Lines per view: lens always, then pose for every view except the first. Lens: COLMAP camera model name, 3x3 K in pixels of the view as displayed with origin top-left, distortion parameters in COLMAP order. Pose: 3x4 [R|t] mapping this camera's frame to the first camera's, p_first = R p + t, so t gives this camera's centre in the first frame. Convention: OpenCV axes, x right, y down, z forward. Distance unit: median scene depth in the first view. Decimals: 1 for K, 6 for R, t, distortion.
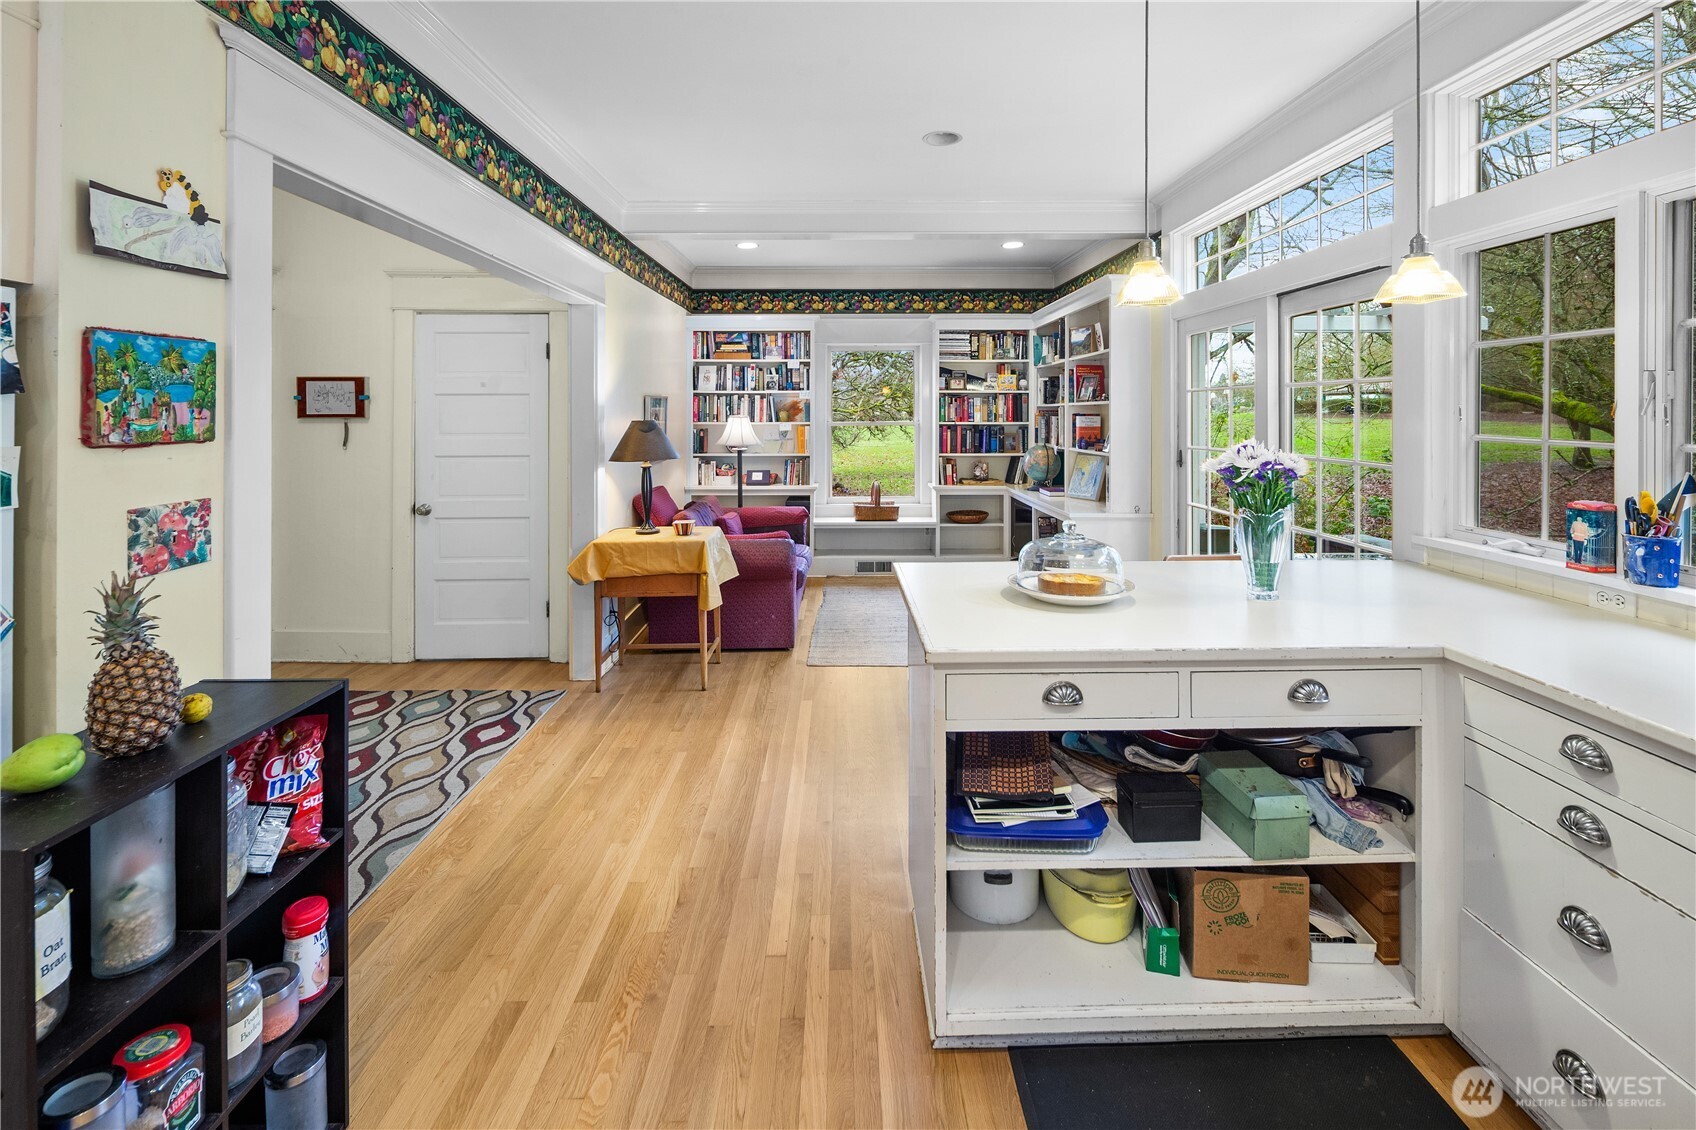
lens RADIAL K [[750.6, 0, 852.4], [0, 750.6, 410.0], [0, 0, 1]] dist [0.001021, -0.000248]
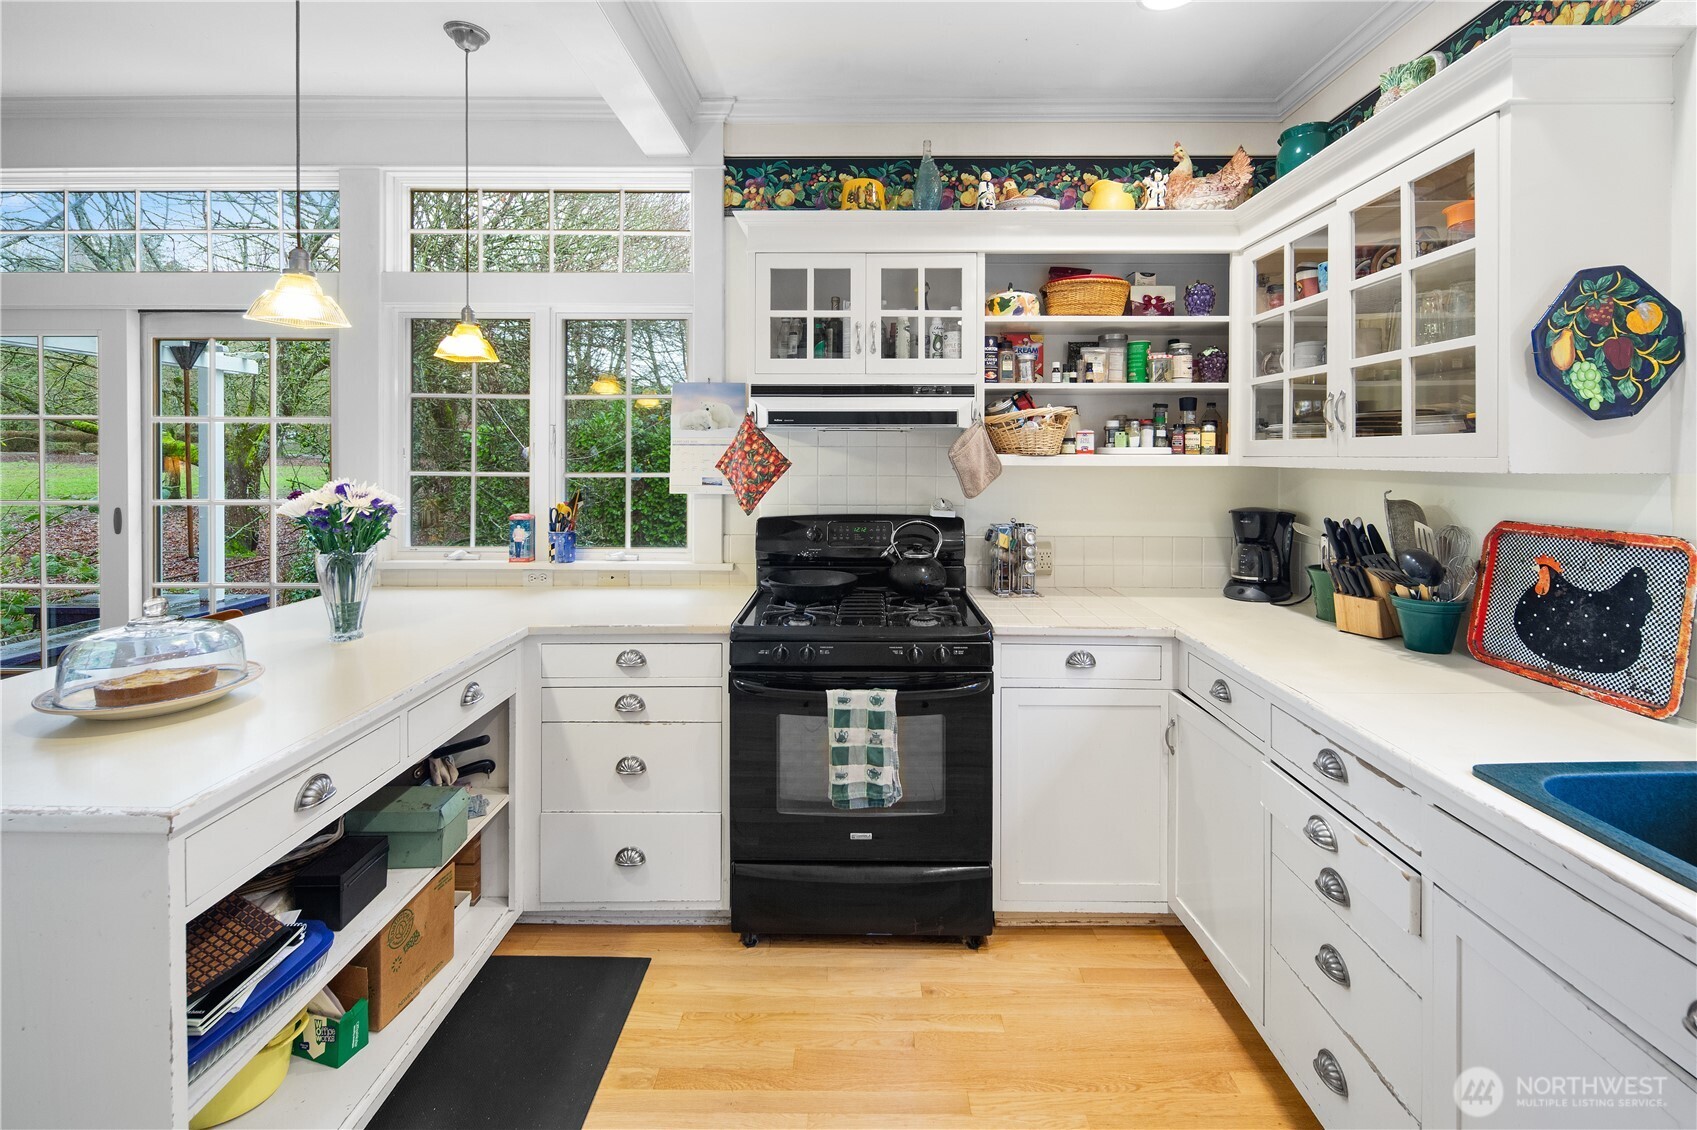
lens RADIAL K [[742.9, 0, 854.8], [0, 742.9, 461.8], [0, 0, 1]] dist [0.001225, -0.000438]
pose [[0.026186, -0.007532, 0.999629, -0.129065], [-0.005852, 0.999953, 0.007688, 0.002154], [-0.999640, -0.006052, 0.026140, 0.097450]]
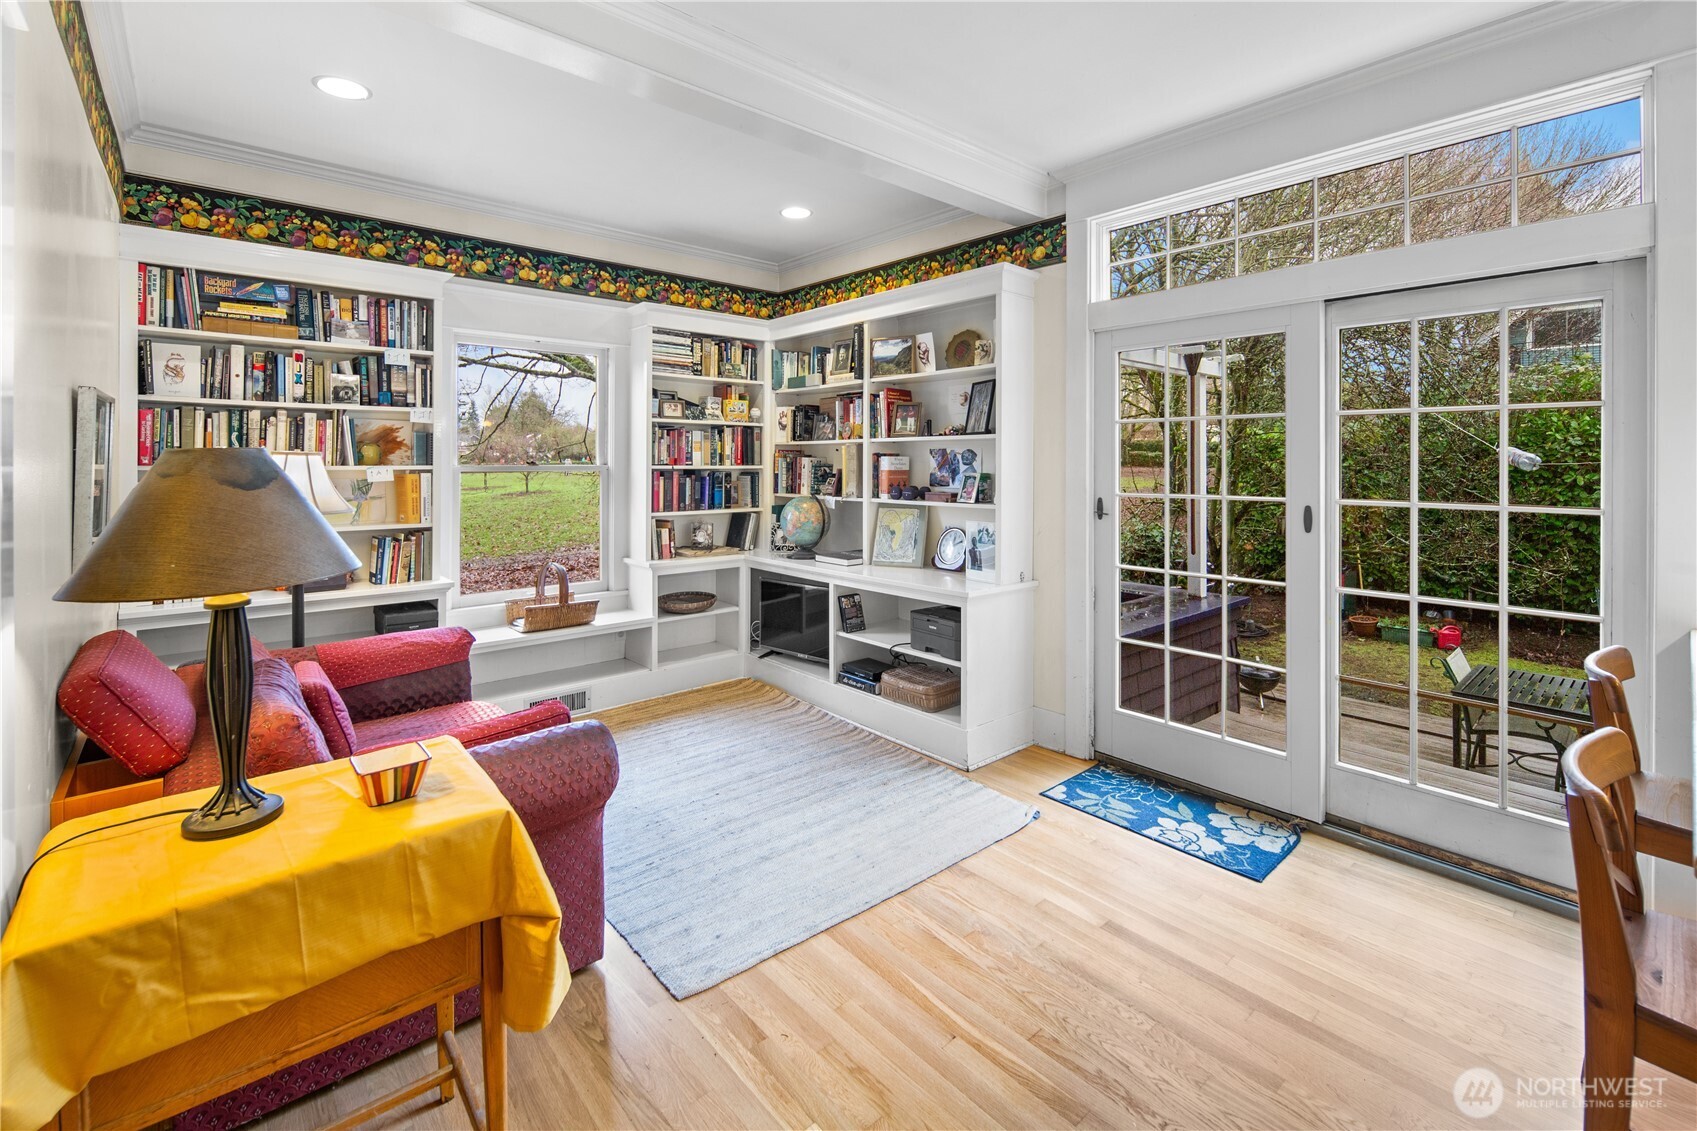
lens RADIAL K [[742.9, 0, 854.8], [0, 742.9, 462.3], [0, 0, 1]] dist [0.001225, -0.000438]
pose [[0.760391, 0.002955, 0.649459, -0.175041], [-0.005729, 0.999981, 0.002158, 0.010871], [-0.649440, -0.005362, 0.760394, 0.386161]]
